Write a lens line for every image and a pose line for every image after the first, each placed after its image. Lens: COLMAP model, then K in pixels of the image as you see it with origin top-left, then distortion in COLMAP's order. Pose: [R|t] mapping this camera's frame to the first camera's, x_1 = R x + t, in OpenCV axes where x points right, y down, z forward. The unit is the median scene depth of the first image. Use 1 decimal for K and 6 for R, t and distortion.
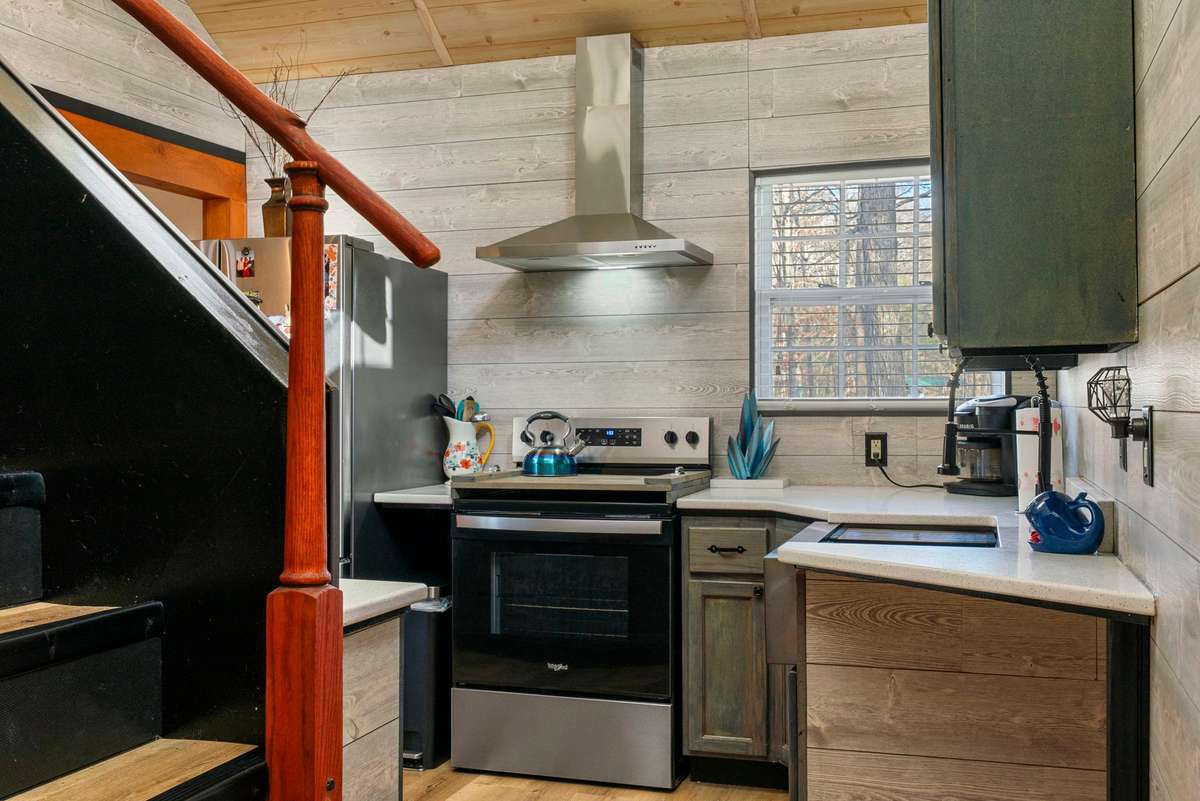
lens RADIAL K [[1201.3, 0, 599.8], [0, 1201.3, 399.8], [0, 0, 1]] dist [0.007265, 0.000000]
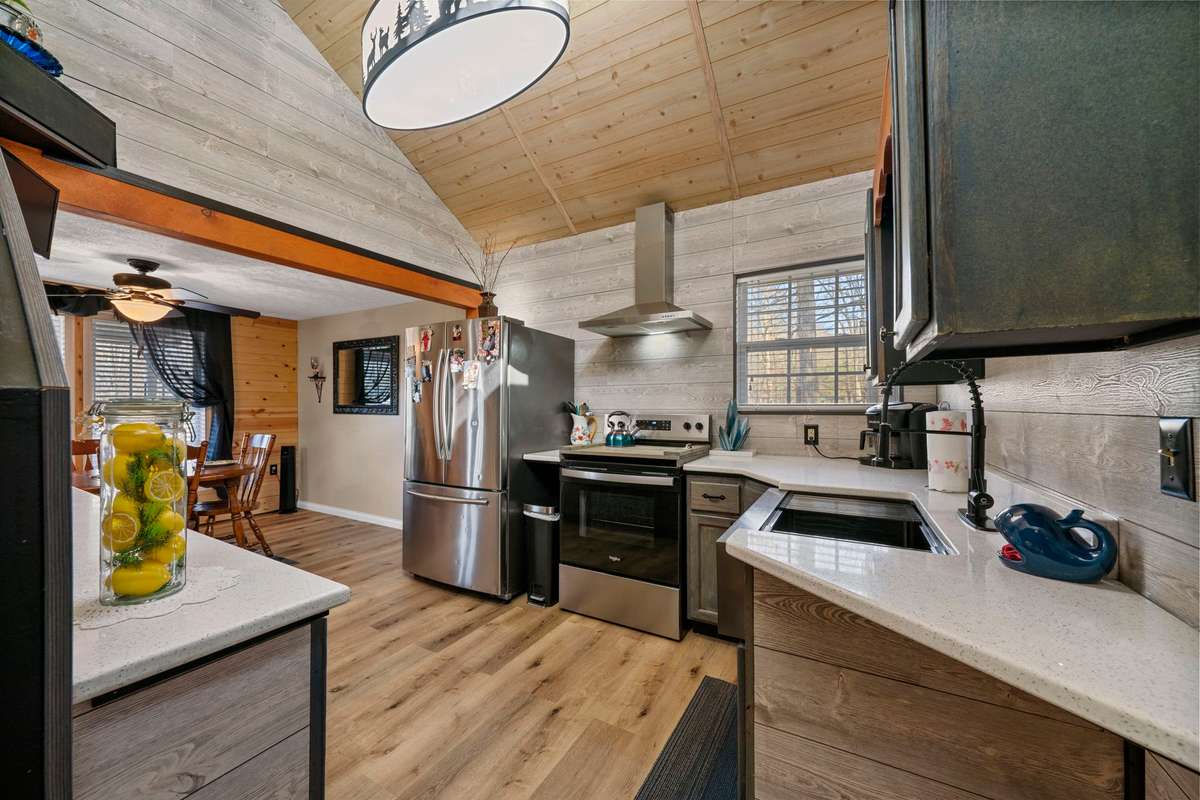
lens RADIAL K [[433.0, 0, 604.2], [0, 433.0, 403.1], [0, 0, 1]] dist [-0.002220, -0.000476]
pose [[0.978702, 0.000896, -0.205282, 0.072209], [-0.001761, 0.999990, -0.004029, 0.000234], [0.205276, 0.004304, 0.978695, 0.354350]]
